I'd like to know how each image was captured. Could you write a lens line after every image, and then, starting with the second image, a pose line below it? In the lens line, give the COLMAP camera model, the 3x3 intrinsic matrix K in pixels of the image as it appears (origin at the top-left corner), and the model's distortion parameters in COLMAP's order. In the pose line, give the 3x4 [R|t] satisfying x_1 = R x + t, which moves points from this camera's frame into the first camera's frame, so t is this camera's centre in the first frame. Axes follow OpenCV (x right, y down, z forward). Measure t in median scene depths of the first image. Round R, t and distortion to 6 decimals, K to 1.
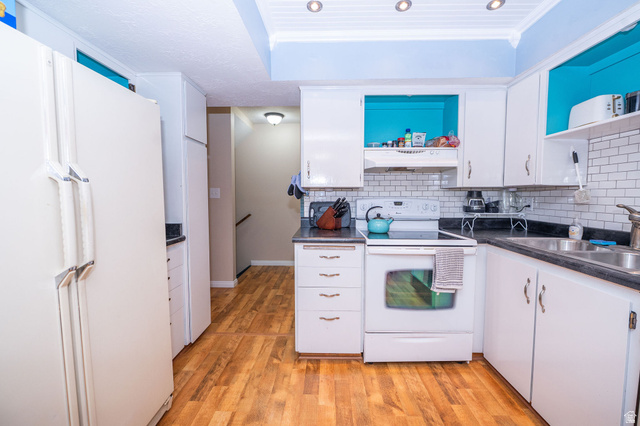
lens RADIAL K [[254.5, 0, 320.0], [0, 254.5, 210.8], [0, 0, 1]] dist [-0.002248, -0.000484]
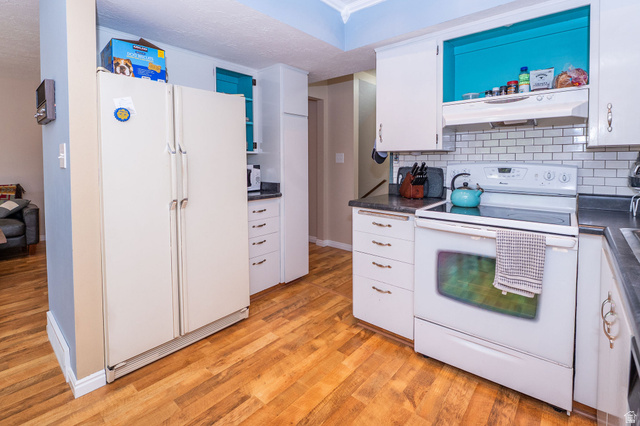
lens RADIAL K [[300.0, 0, 320.5], [0, 300.0, 171.3], [0, 0, 1]] dist [-0.000665, -0.000441]
pose [[0.778232, 0.019255, -0.627682, 0.523858], [-0.032985, 0.999403, -0.010239, 0.000942], [0.627110, 0.028672, 0.778403, -0.017957]]
